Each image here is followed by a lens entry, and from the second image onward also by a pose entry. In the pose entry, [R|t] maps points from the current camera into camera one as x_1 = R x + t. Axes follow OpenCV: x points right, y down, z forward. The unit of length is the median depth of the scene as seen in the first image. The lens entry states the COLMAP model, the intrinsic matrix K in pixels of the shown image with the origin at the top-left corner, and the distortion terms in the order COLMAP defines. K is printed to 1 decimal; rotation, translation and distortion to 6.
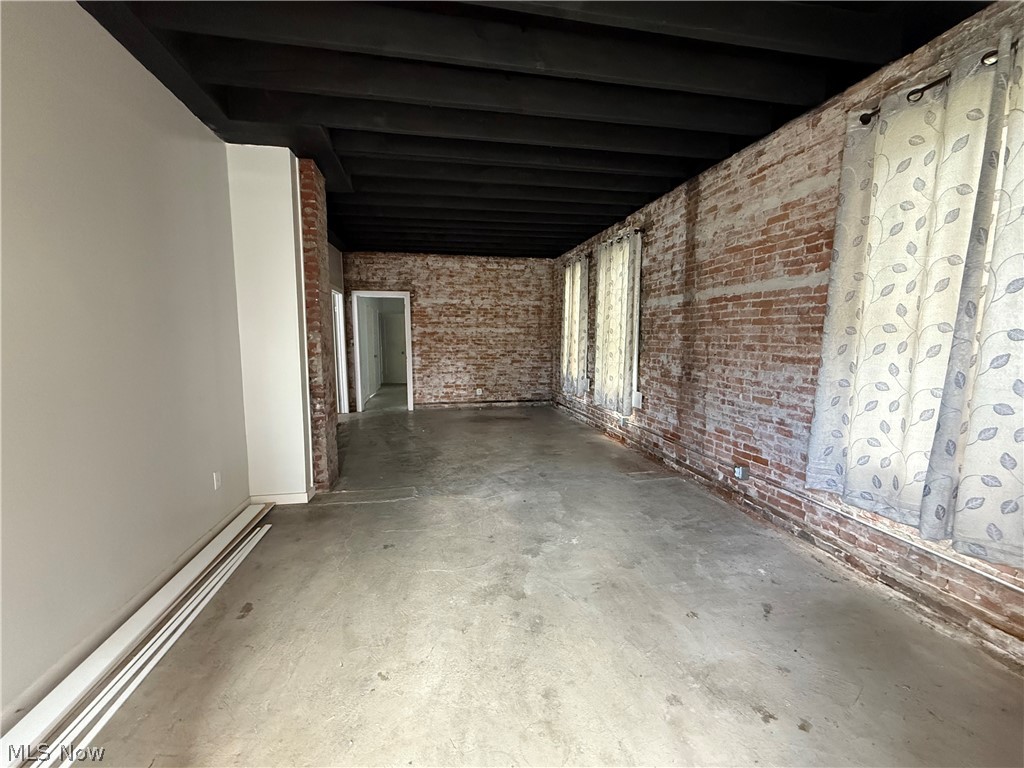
lens RADIAL K [[409.1, 0, 508.3], [0, 409.1, 385.1], [0, 0, 1]] dist [-0.000994, 0.000039]
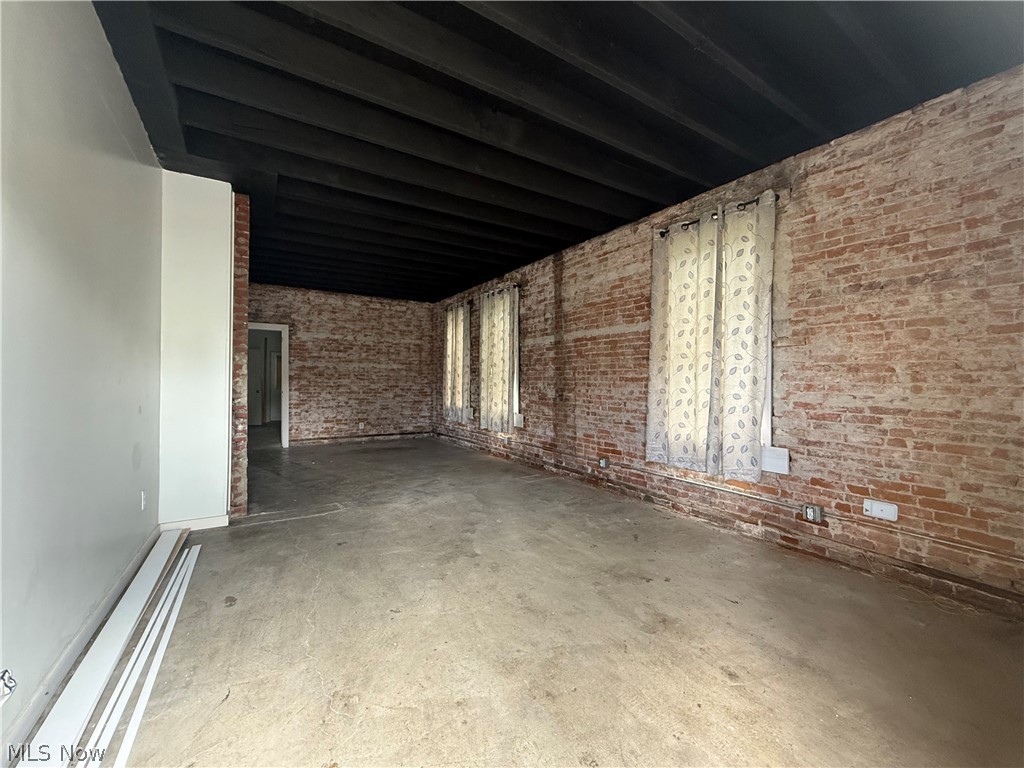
lens RADIAL K [[409.1, 0, 508.3], [0, 409.1, 385.1], [0, 0, 1]] dist [-0.000994, 0.000039]
pose [[0.934831, 0.001788, 0.355088, -0.207646], [0.037311, 0.993957, -0.103231, 0.078218], [-0.353127, 0.109752, 0.929116, -0.180646]]
